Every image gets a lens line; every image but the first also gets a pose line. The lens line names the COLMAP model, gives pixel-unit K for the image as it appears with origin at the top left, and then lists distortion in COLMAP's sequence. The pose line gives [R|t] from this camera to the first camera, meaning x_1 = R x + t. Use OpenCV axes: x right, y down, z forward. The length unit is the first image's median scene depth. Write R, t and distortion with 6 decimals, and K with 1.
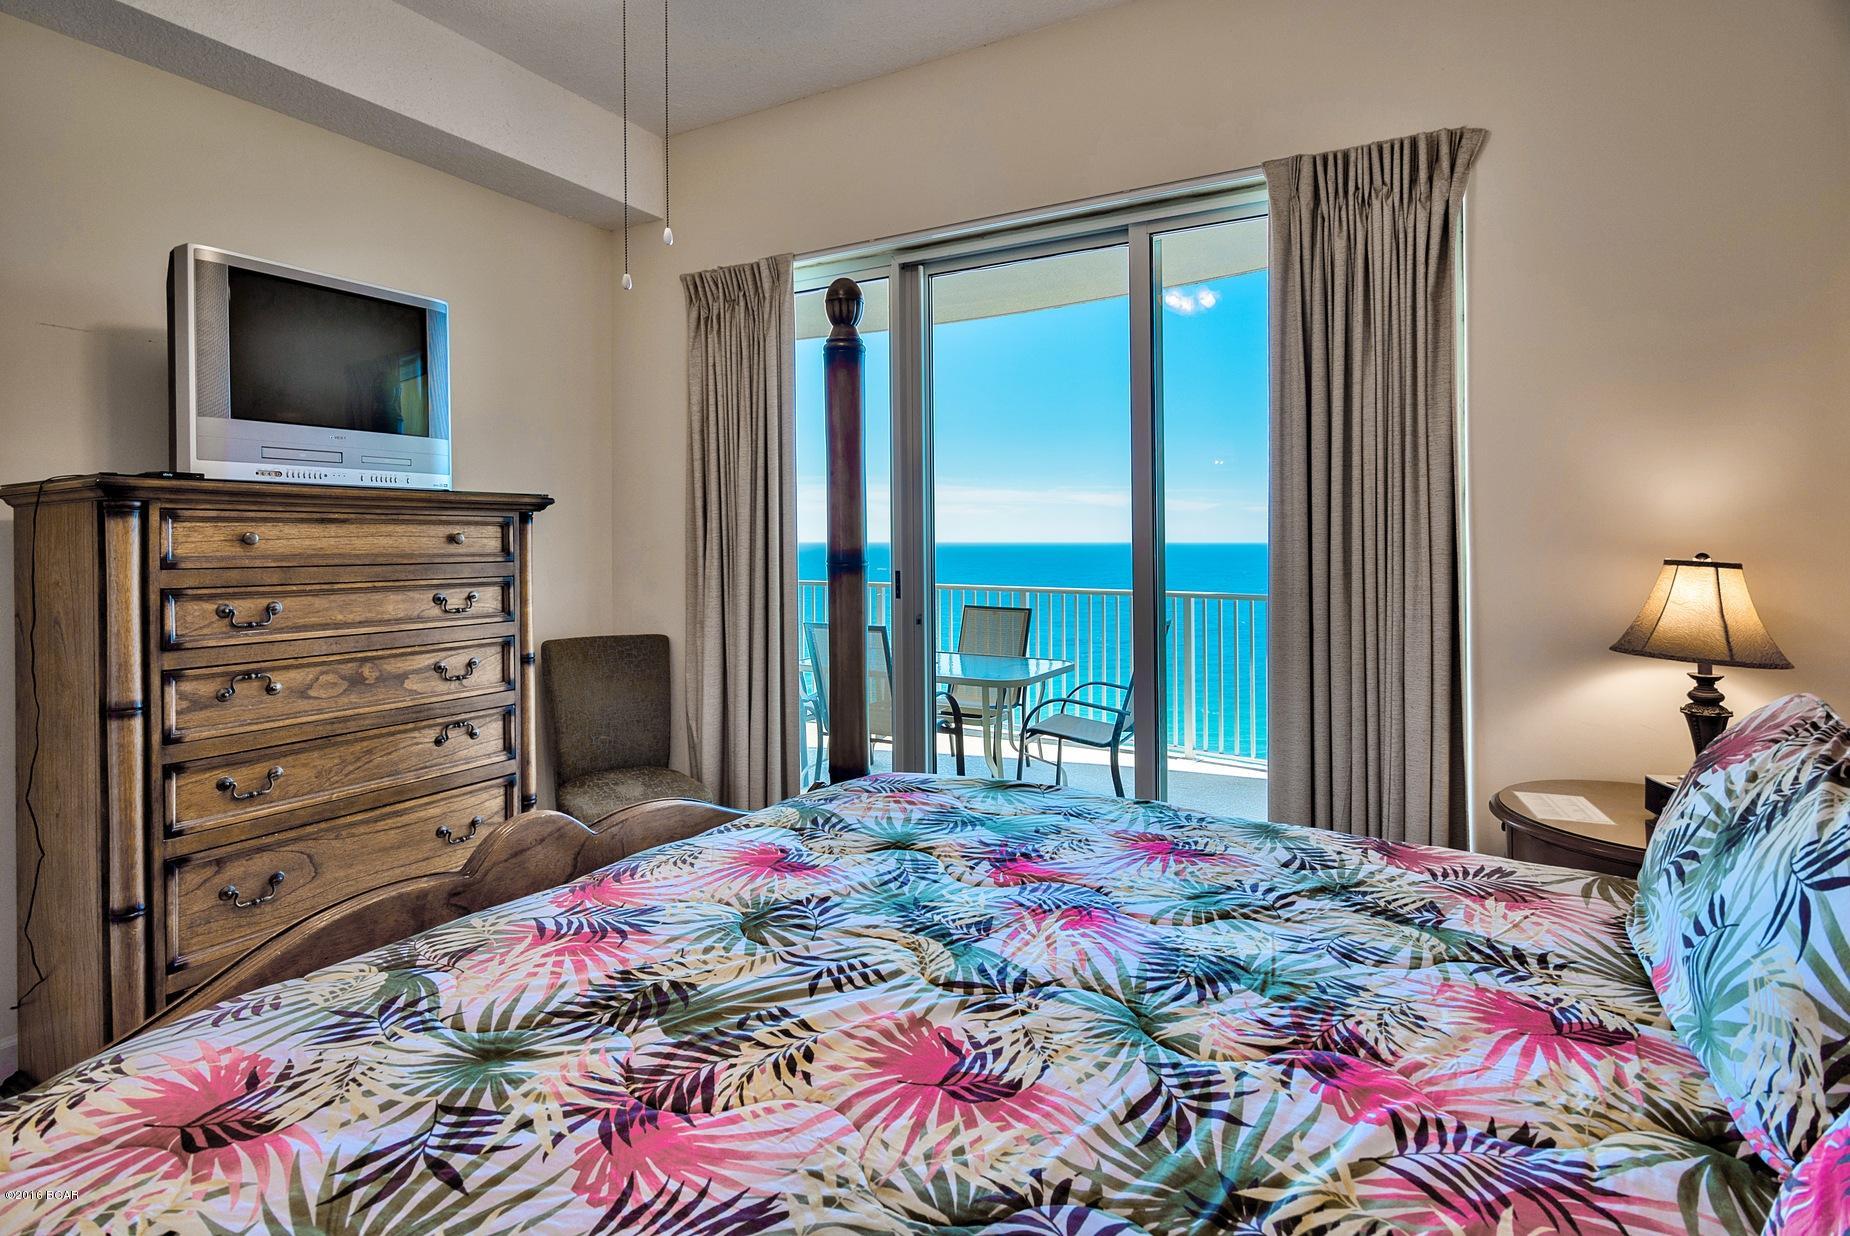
lens RADIAL K [[911.7, 0, 933.5], [0, 911.7, 542.3], [0, 0, 1]] dist [-0.001399, -0.000445]
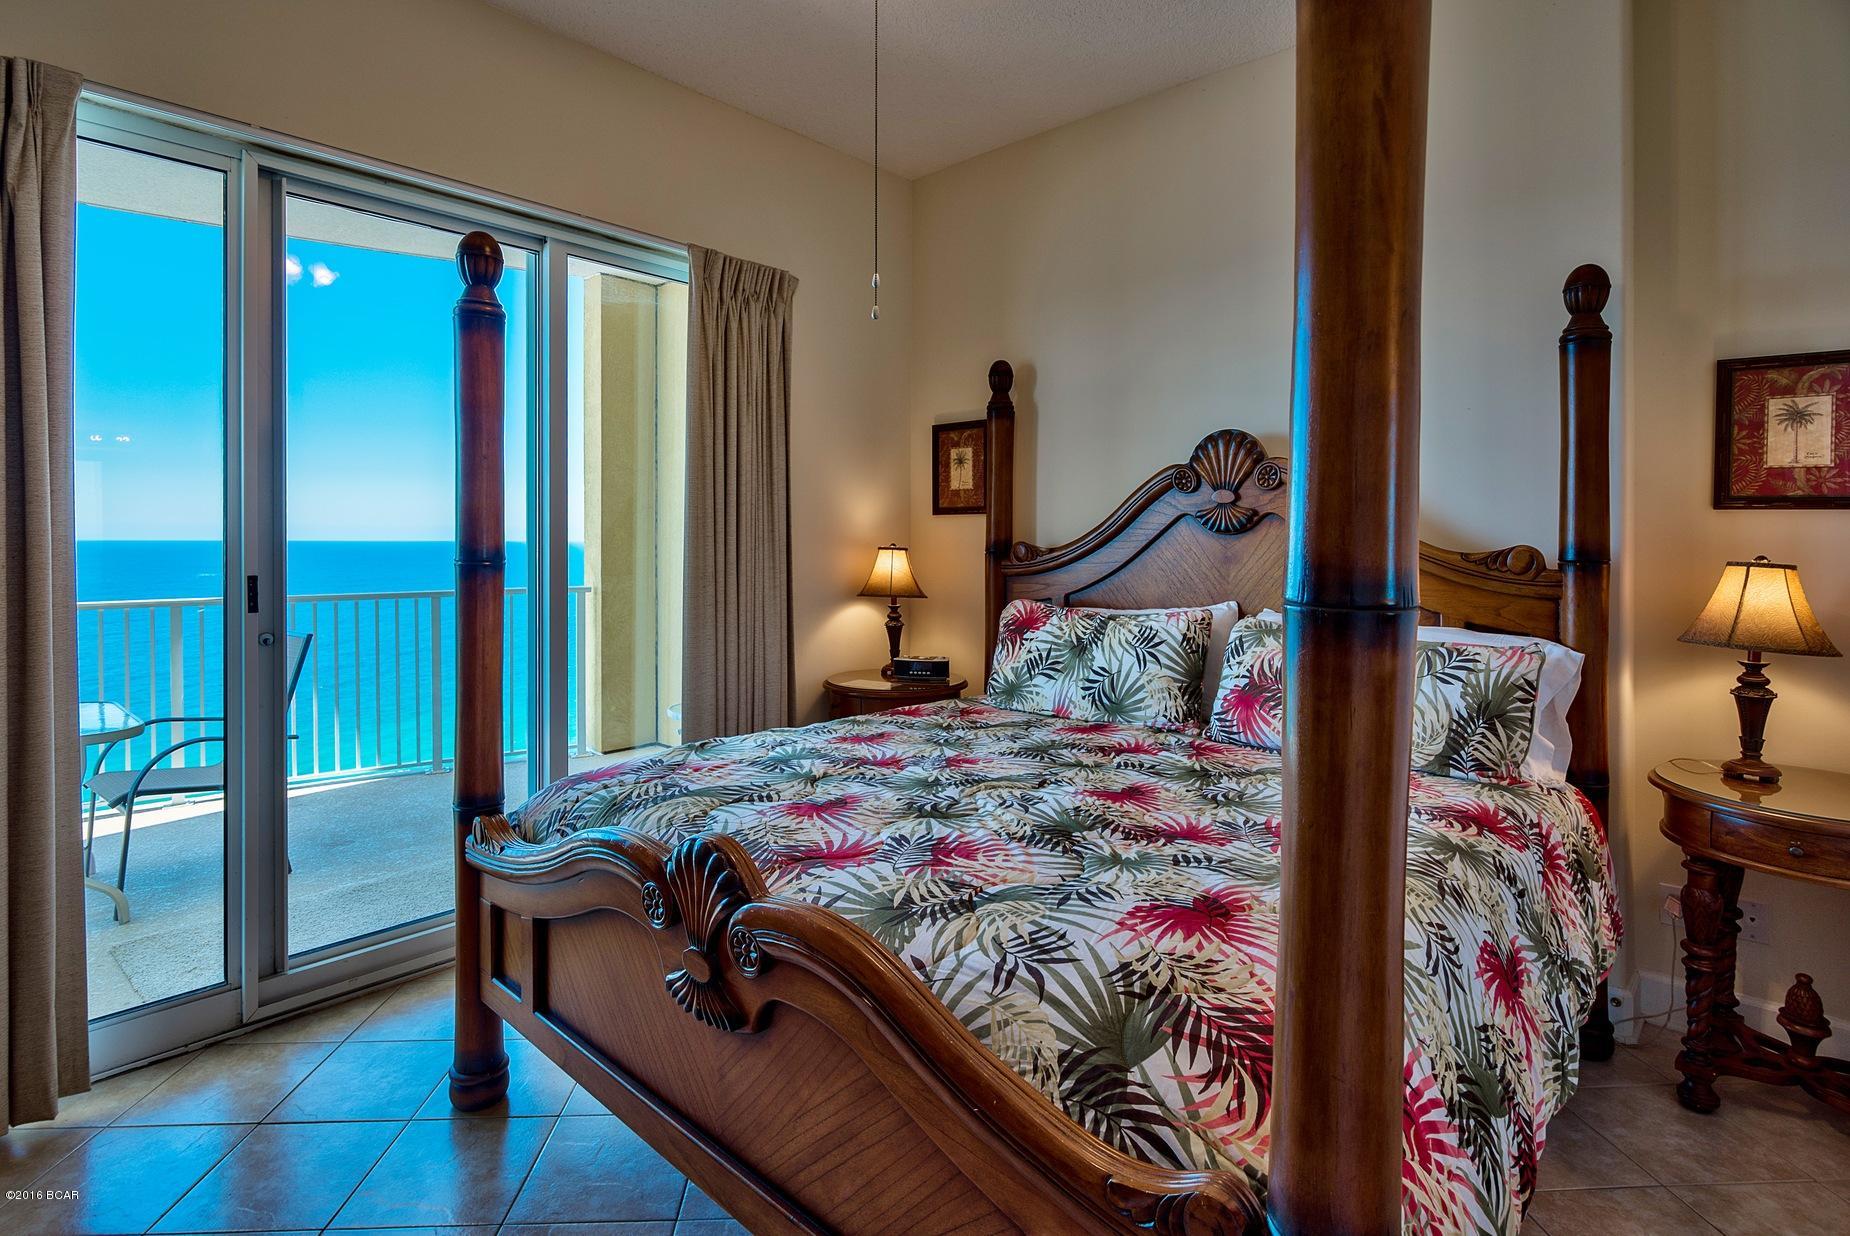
lens RADIAL K [[911.7, 0, 933.5], [0, 911.7, 542.3], [0, 0, 1]] dist [-0.001399, -0.000445]
pose [[0.218945, -0.002245, 0.975735, -1.719468], [0.001191, 0.999997, 0.002034, 0.007214], [-0.975736, 0.000716, 0.218947, 0.795071]]
